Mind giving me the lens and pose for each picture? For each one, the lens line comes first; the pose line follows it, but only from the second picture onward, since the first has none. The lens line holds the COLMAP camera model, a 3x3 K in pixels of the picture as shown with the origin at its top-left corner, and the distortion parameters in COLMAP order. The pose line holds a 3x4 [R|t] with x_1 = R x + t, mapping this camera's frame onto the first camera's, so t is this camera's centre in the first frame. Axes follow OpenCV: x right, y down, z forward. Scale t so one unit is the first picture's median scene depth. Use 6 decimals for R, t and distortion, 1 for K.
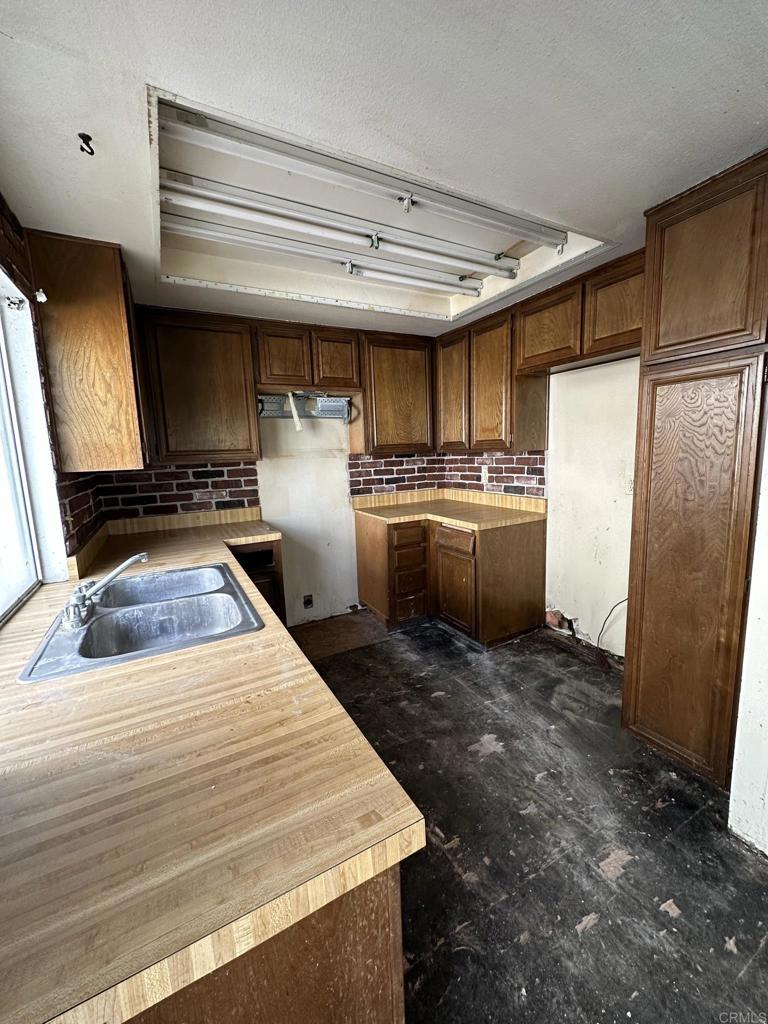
lens RADIAL K [[406.9, 0, 383.4], [0, 406.9, 510.9], [0, 0, 1]] dist [-0.001923, 0.000438]
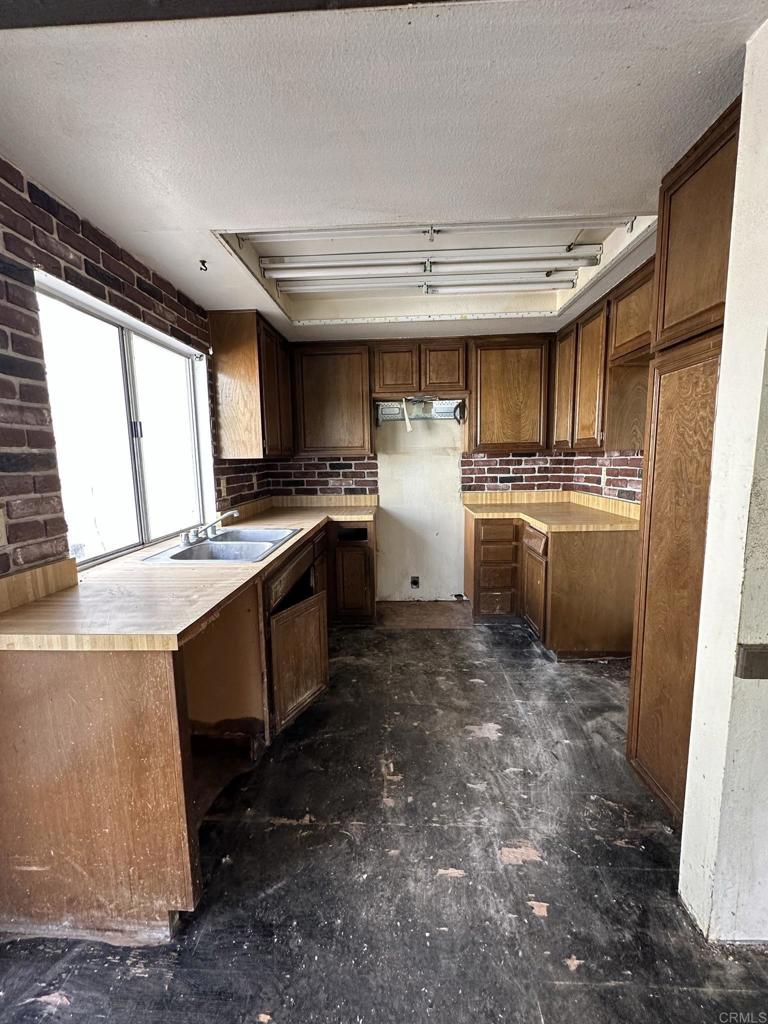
lens RADIAL K [[406.9, 0, 383.4], [0, 406.9, 510.9], [0, 0, 1]] dist [-0.001923, 0.000438]
pose [[0.860769, 0.085851, -0.501704, 0.351386], [-0.087249, 0.995971, 0.020737, 0.011912], [0.501462, 0.025923, 0.864791, -0.031735]]
